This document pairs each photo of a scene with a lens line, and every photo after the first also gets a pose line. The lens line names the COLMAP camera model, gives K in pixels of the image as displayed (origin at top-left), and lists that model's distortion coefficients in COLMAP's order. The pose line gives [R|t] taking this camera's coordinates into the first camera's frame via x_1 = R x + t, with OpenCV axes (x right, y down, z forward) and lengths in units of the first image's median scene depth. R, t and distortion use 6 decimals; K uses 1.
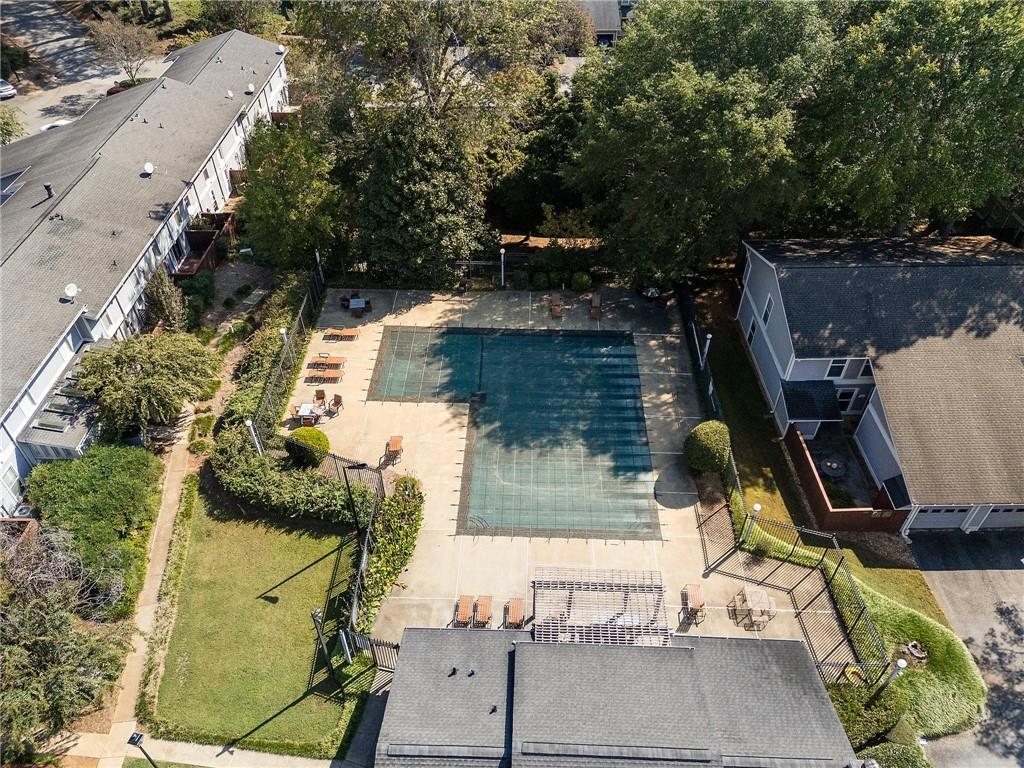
lens RADIAL K [[748.5, 0, 512.0], [0, 748.5, 384.0], [0, 0, 1]] dist [0.057573, -0.050135]
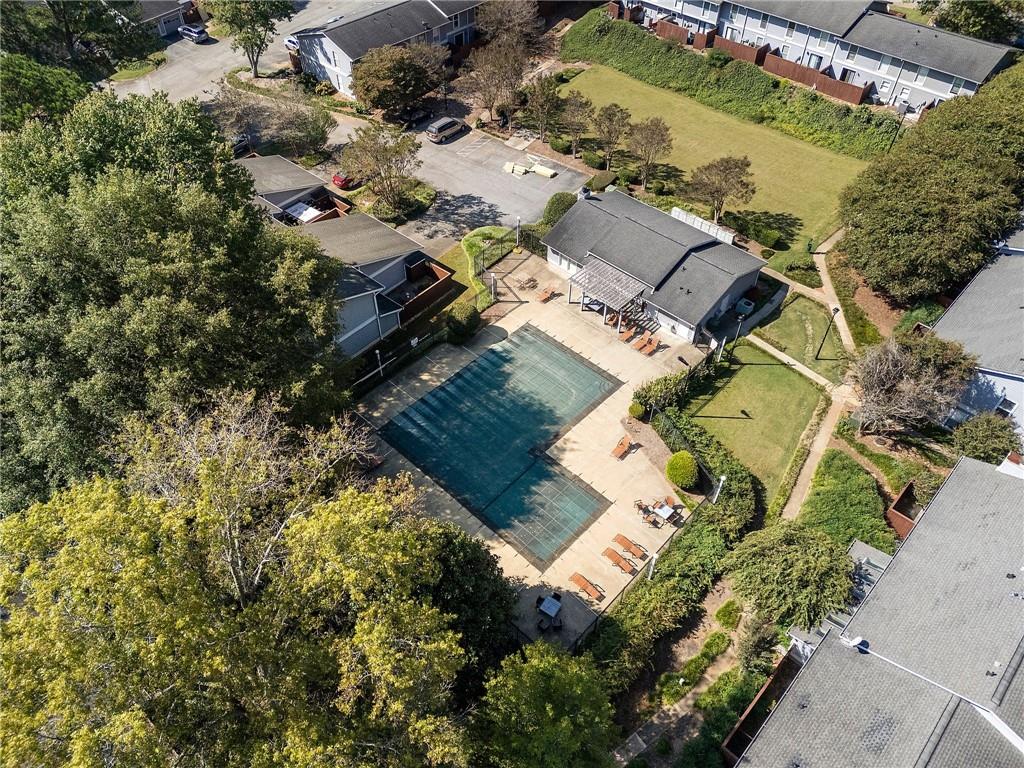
lens RADIAL K [[748.5, 0, 512.0], [0, 748.5, 384.0], [0, 0, 1]] dist [0.057573, -0.050135]
pose [[-0.748342, -0.486231, 0.451179, -0.546494], [0.447710, 0.131625, 0.884438, -1.162558], [-0.489428, 0.863860, 0.119190, 0.852162]]
